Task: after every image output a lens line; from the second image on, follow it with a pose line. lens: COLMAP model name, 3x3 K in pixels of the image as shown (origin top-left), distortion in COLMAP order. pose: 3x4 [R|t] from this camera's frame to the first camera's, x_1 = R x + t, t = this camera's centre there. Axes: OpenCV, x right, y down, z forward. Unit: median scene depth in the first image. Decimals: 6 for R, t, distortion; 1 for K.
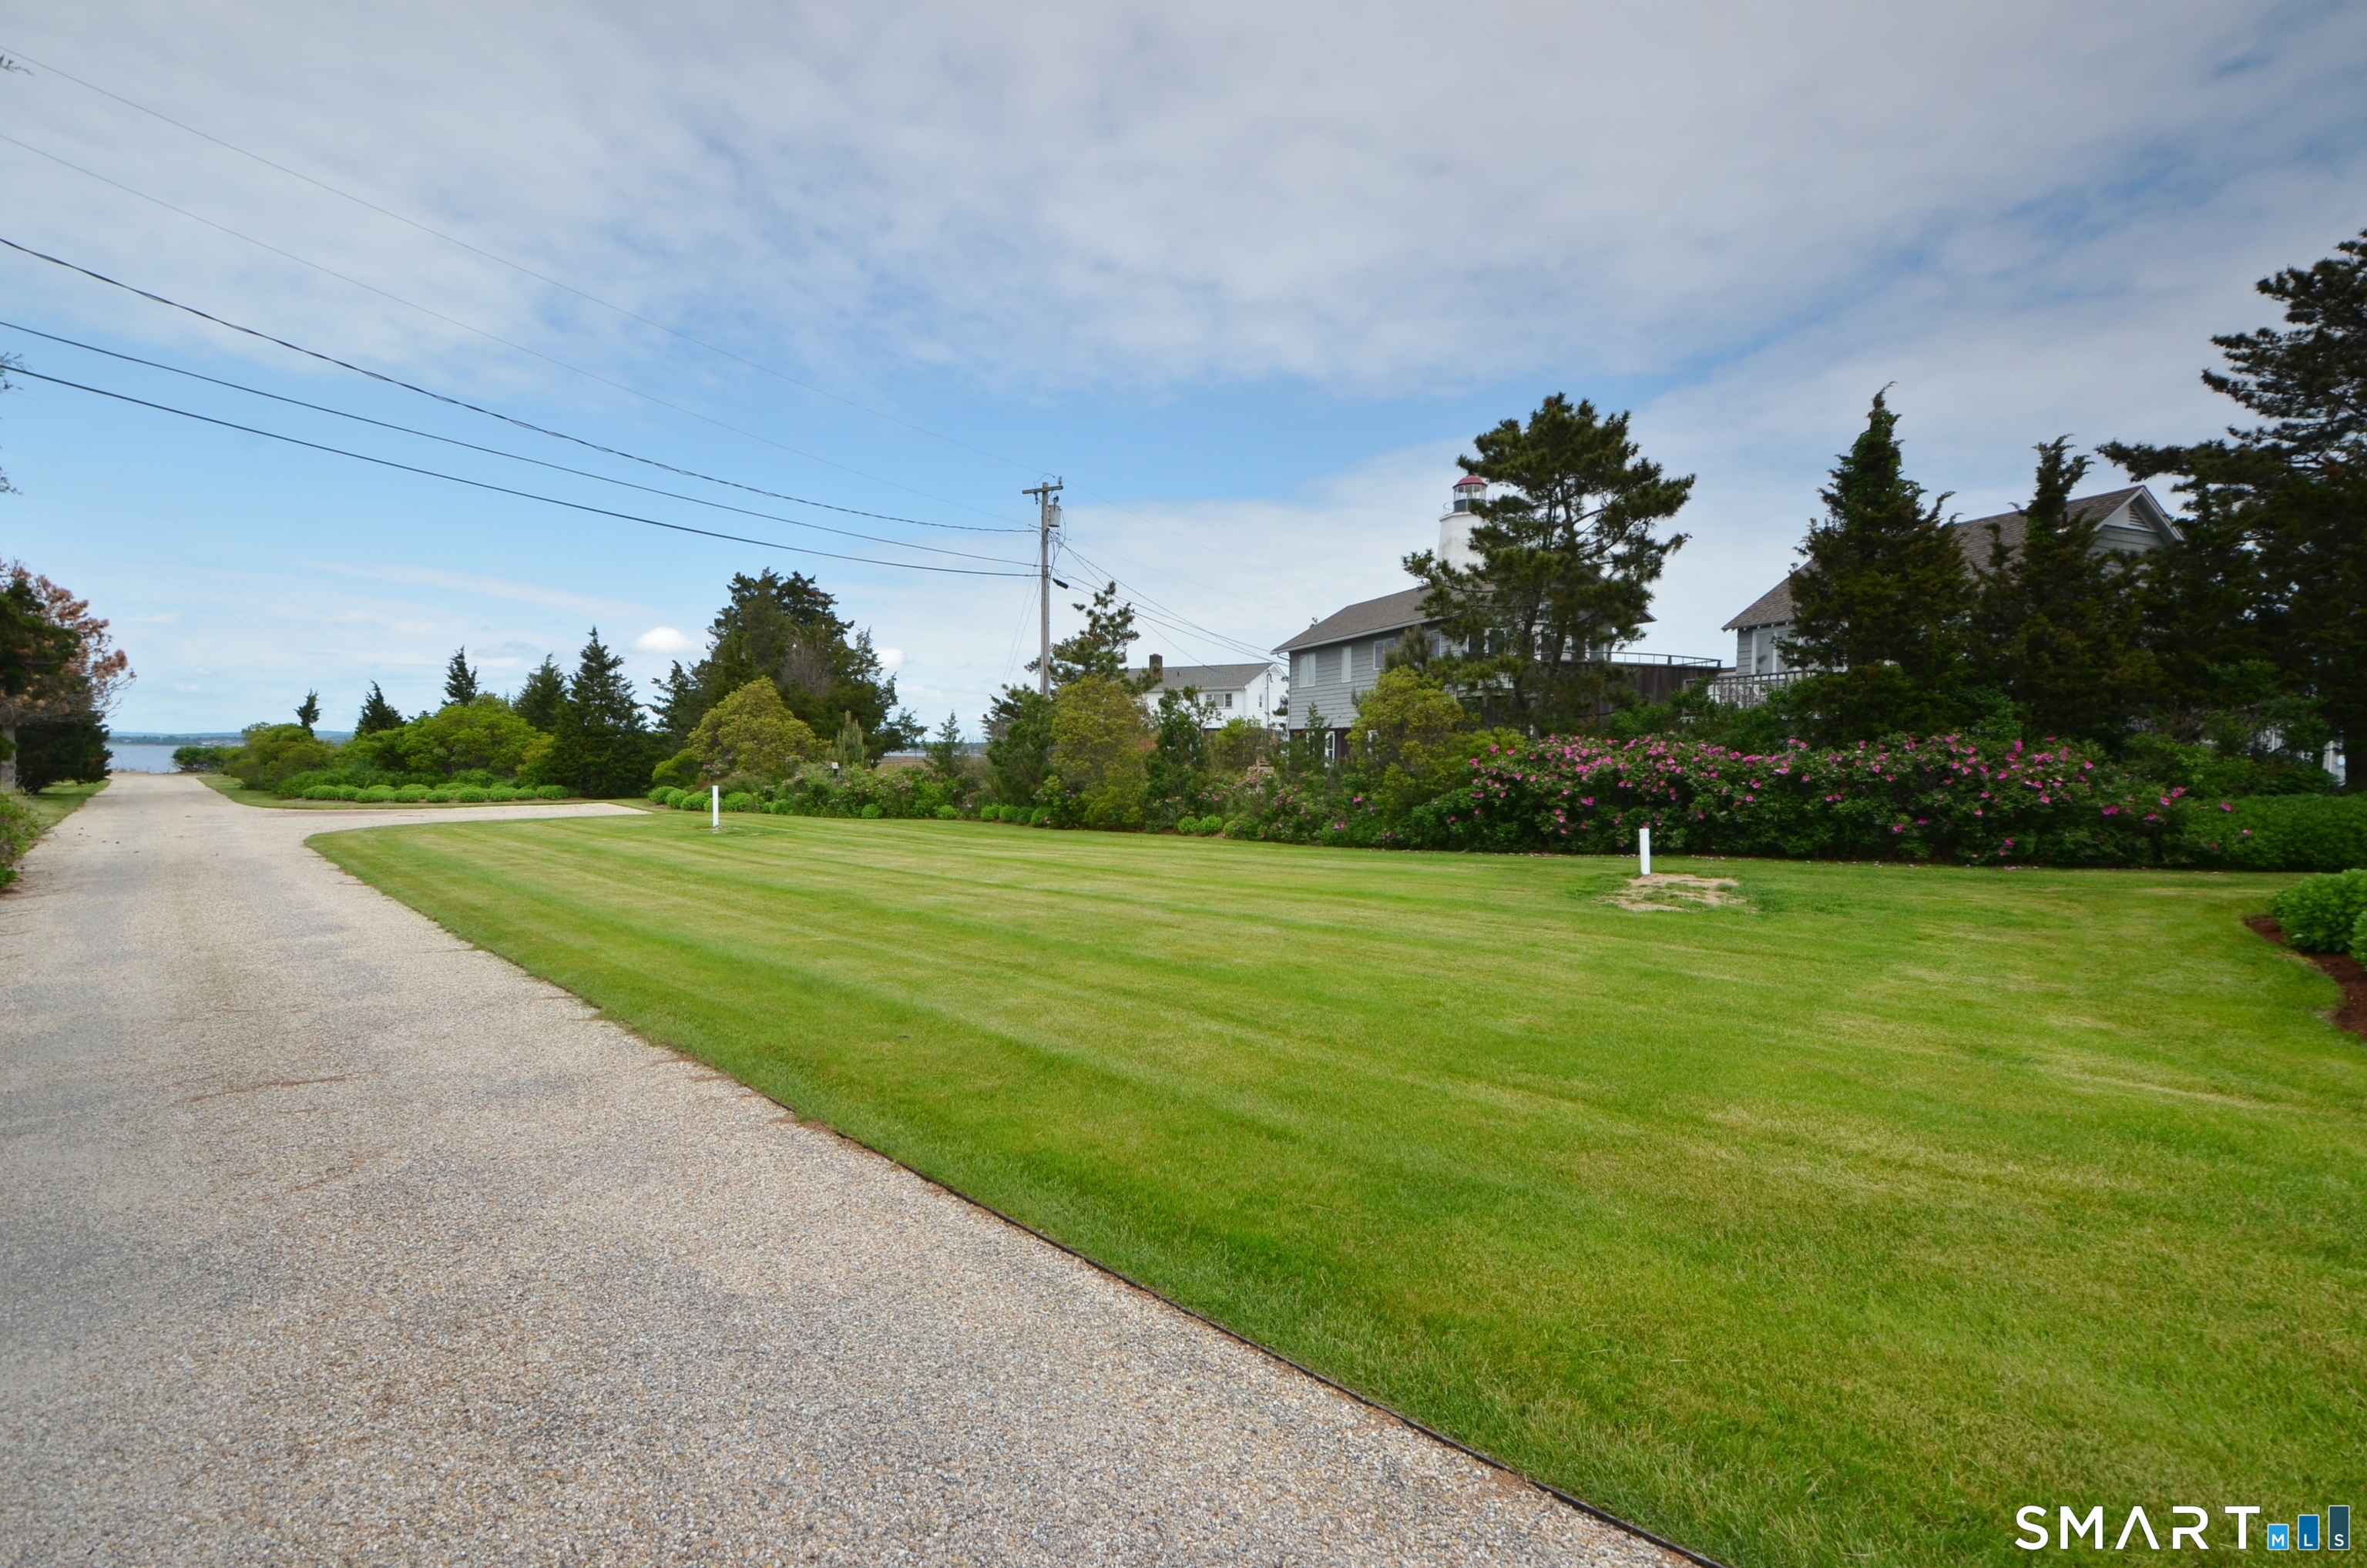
lens RADIAL K [[1039.8, 0, 1191.3], [0, 1039.8, 774.2], [0, 0, 1]] dist [0.000296, -0.000010]
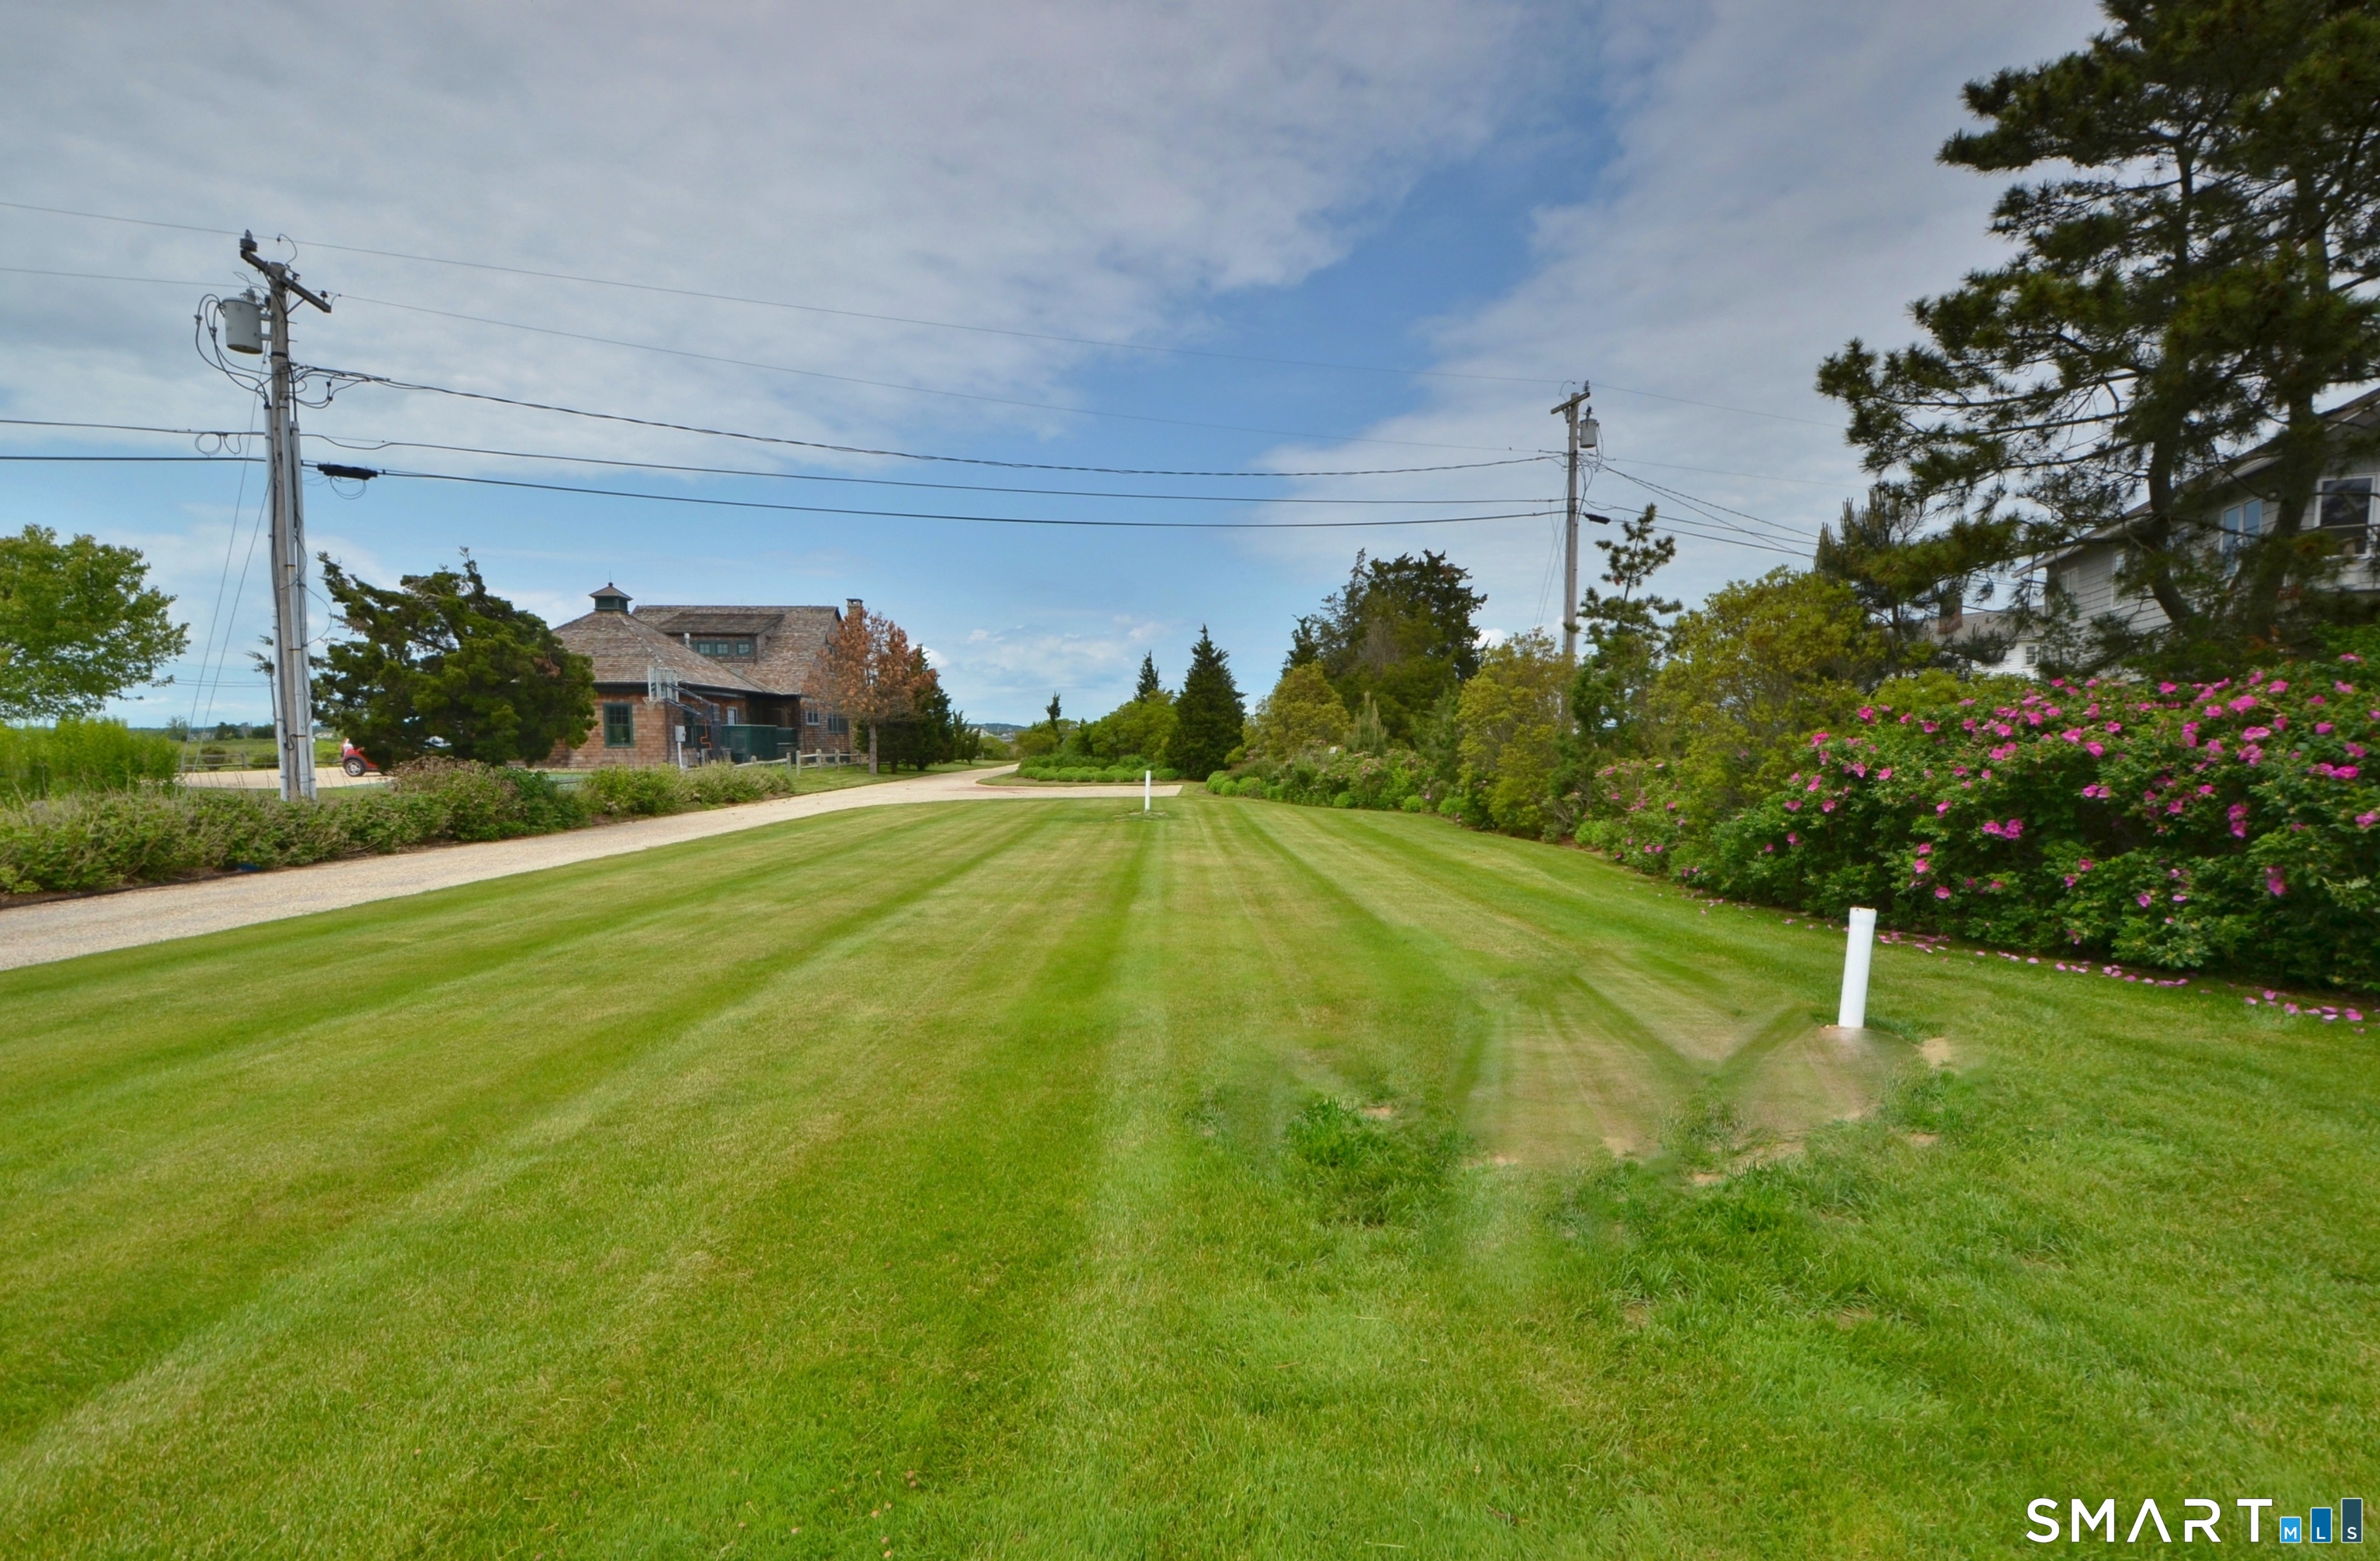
lens RADIAL K [[1045.5, 0, 1191.3], [0, 1045.5, 783.2], [0, 0, 1]] dist [0.000296, -0.000010]
pose [[0.720945, 0.019766, -0.692710, 0.204816], [-0.004358, 0.999703, 0.023990, -0.000643], [0.692978, -0.014276, 0.720817, 0.214803]]
